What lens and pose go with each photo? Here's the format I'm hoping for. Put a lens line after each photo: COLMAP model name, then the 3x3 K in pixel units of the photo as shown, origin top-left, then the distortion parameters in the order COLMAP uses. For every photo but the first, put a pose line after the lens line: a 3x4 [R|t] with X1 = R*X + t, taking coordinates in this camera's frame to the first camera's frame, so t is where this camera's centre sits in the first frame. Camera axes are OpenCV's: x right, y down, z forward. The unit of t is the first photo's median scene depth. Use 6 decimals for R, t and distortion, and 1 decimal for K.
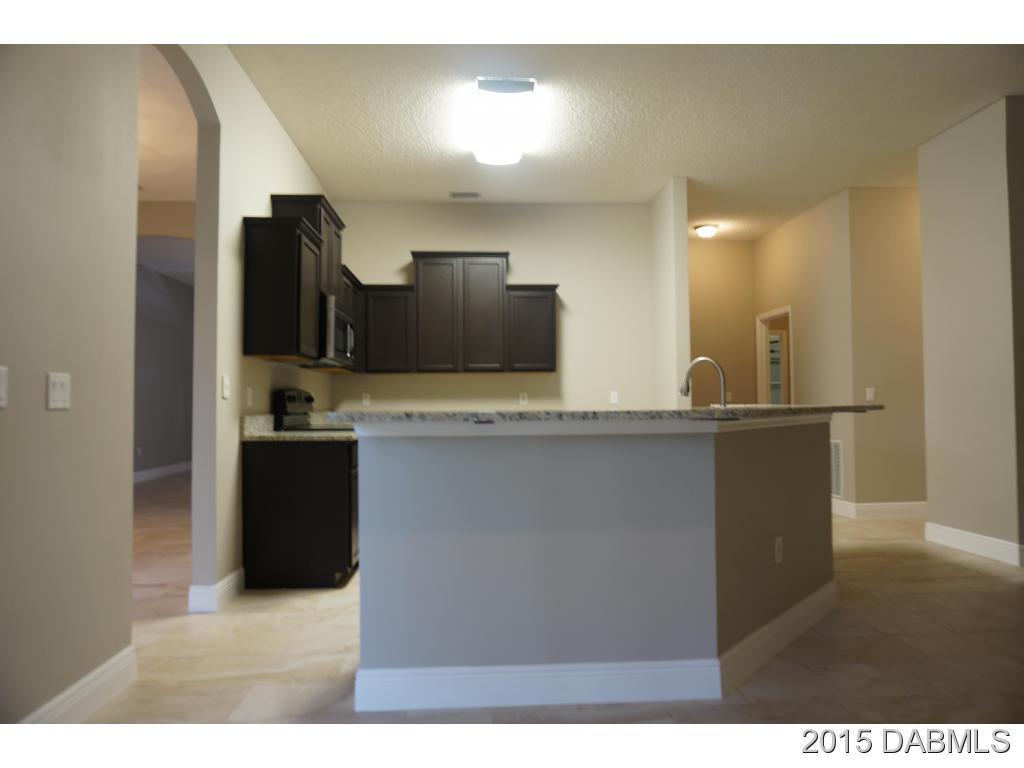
lens RADIAL K [[734.9, 0, 512.0], [0, 734.9, 384.0], [0, 0, 1]] dist [-0.003913, 0.000245]
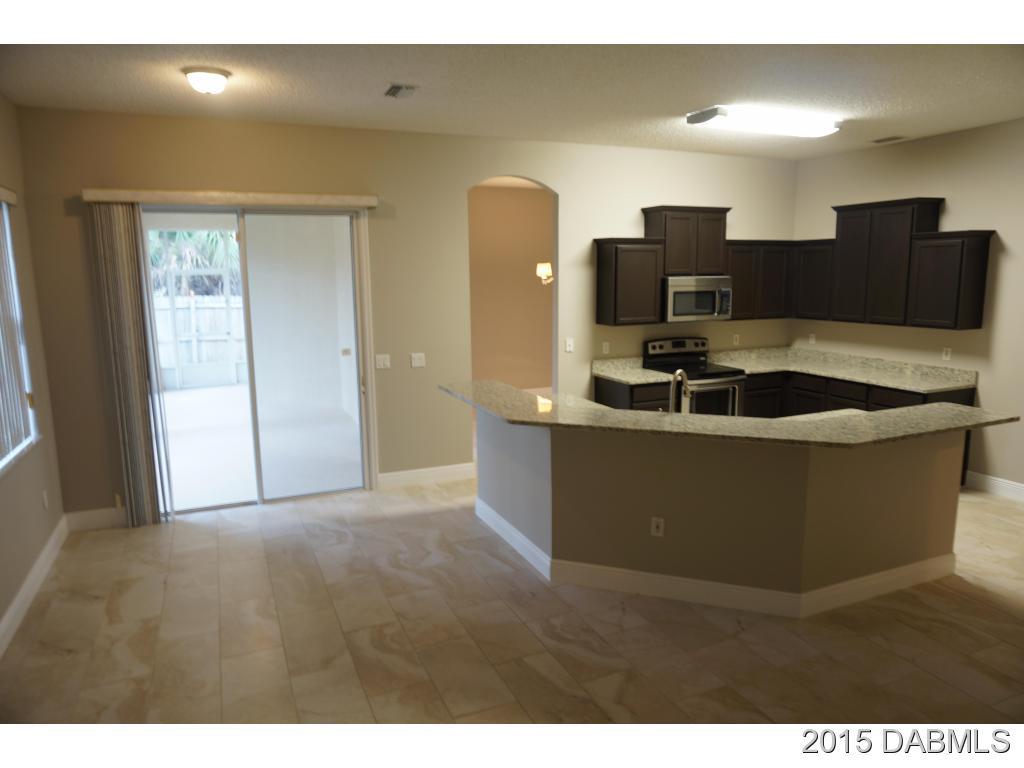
lens RADIAL K [[696.5, 0, 512.0], [0, 696.5, 384.0], [0, 0, 1]] dist [-0.011991, 0.001013]
pose [[0.344028, 0.158530, -0.925480, 0.934491], [0.037840, 0.982503, 0.182365, -0.179267], [0.938196, -0.097759, 0.332010, 0.263883]]
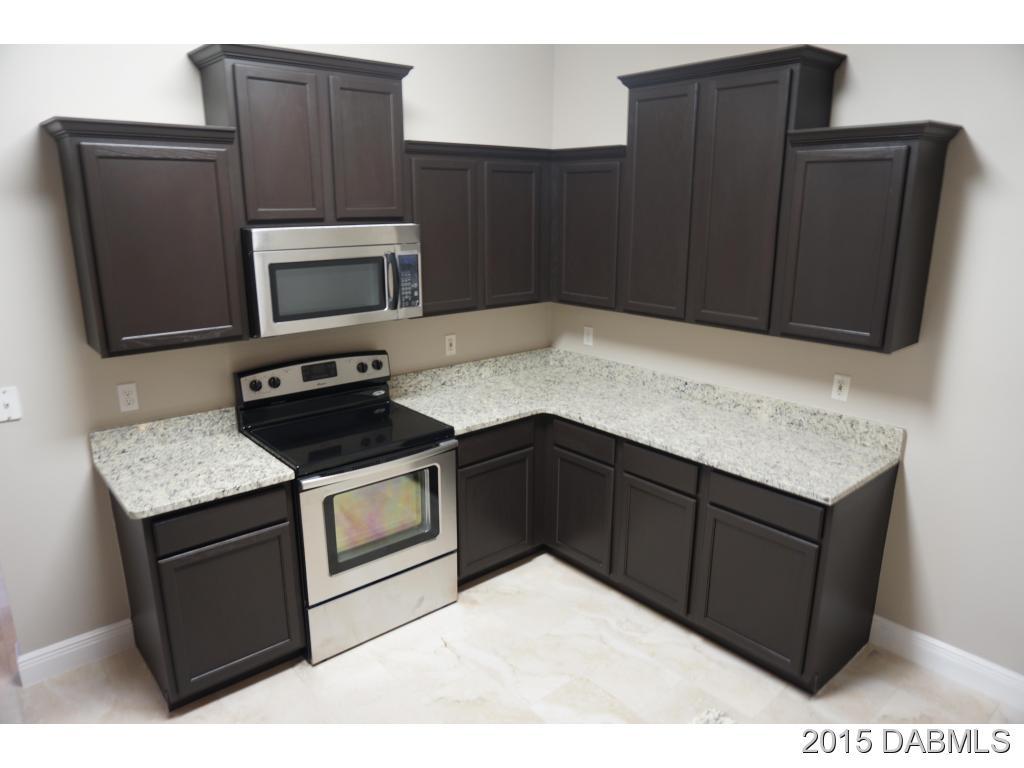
lens RADIAL K [[696.5, 0, 512.0], [0, 696.5, 384.0], [0, 0, 1]] dist [-0.011991, 0.001013]
pose [[0.599534, 0.220196, -0.769462, 0.326701], [0.018968, 0.957229, 0.288708, -0.161367], [0.800124, -0.187686, 0.569715, 0.845654]]
